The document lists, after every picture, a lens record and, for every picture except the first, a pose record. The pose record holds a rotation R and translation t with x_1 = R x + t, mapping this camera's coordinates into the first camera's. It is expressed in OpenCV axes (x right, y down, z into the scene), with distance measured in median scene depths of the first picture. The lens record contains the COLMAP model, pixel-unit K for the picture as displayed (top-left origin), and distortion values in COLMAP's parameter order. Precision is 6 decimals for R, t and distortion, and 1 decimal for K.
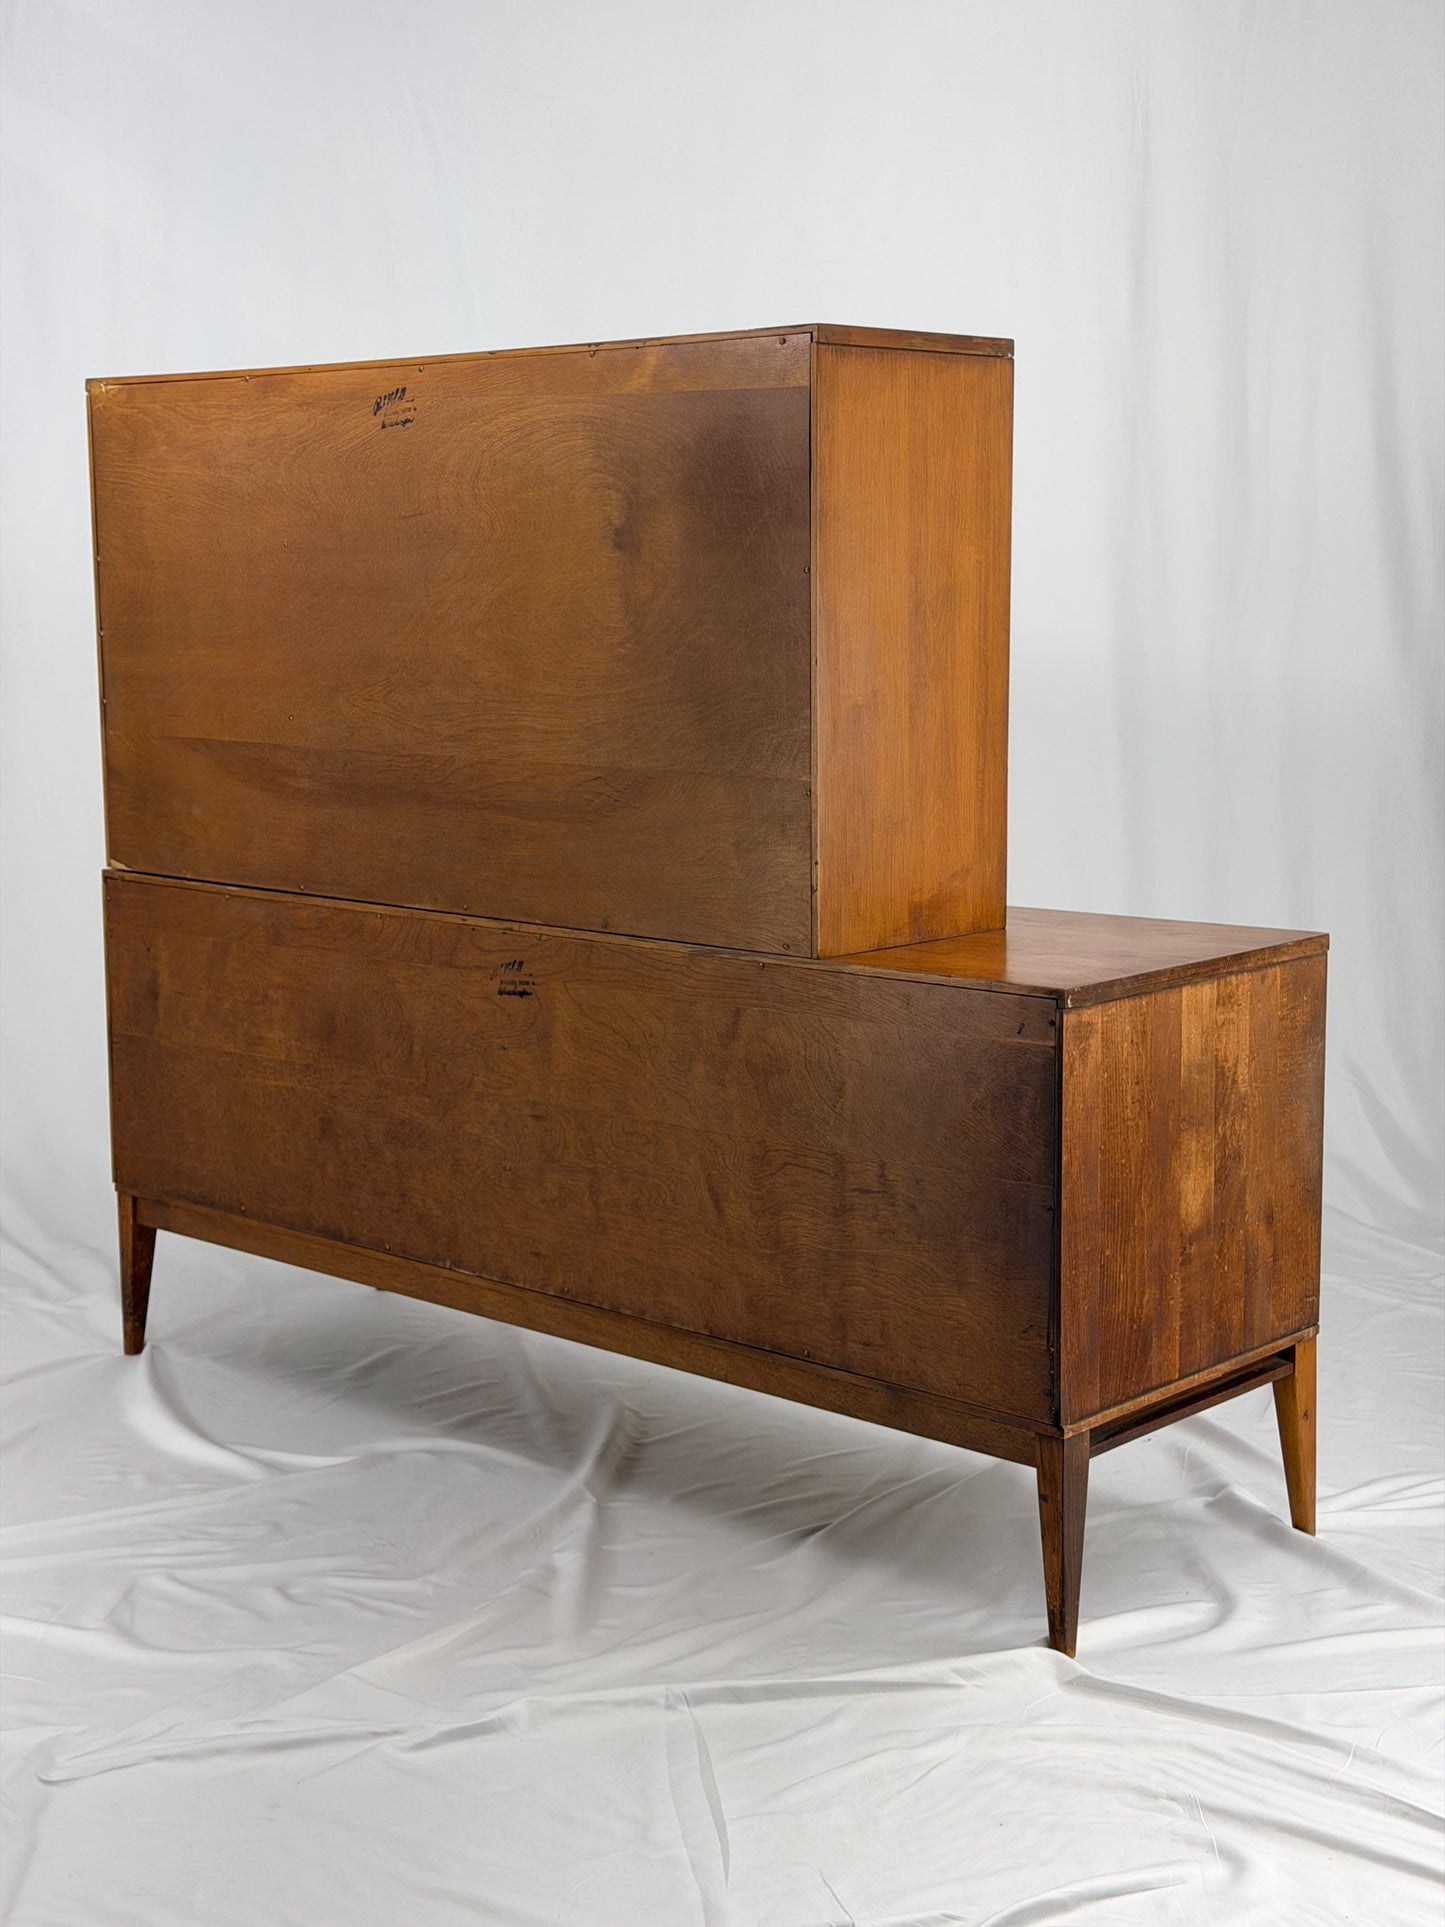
lens RADIAL K [[2691.4, 0, 722.5], [0, 2691.4, 963.5], [0, 0, 1]] dist [0.147653, -0.153148]
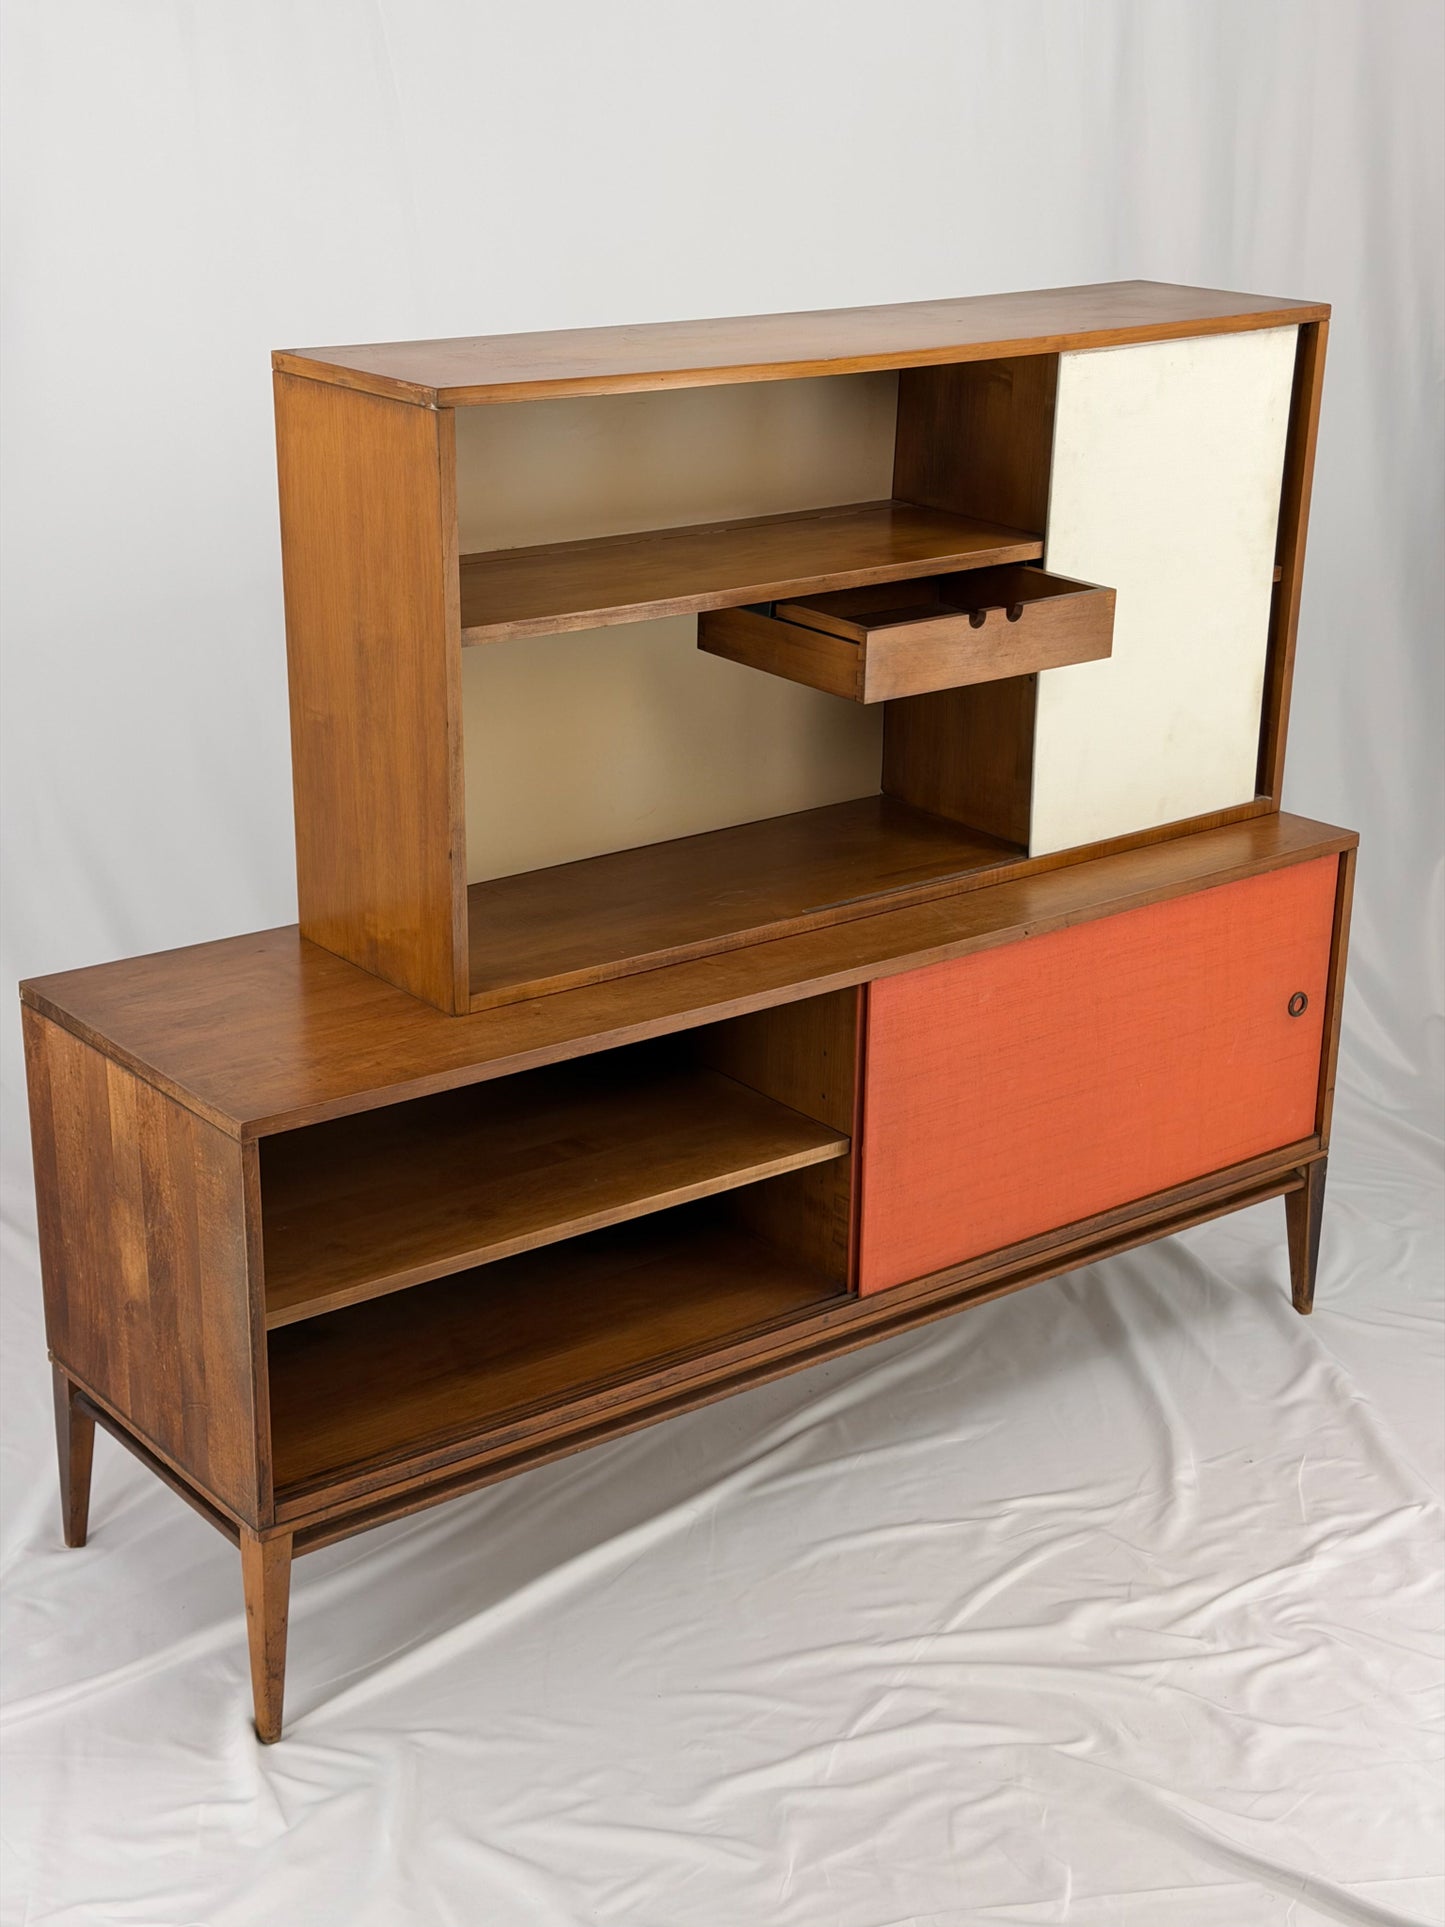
lens RADIAL K [[2691.4, 0, 722.5], [0, 2691.4, 963.5], [0, 0, 1]] dist [0.147653, -0.153148]
pose [[-0.162924, 0.339447, -0.926408, 2.398883], [-0.163888, 0.916598, 0.364676, -0.973956], [0.972932, 0.211242, -0.093704, 2.990013]]
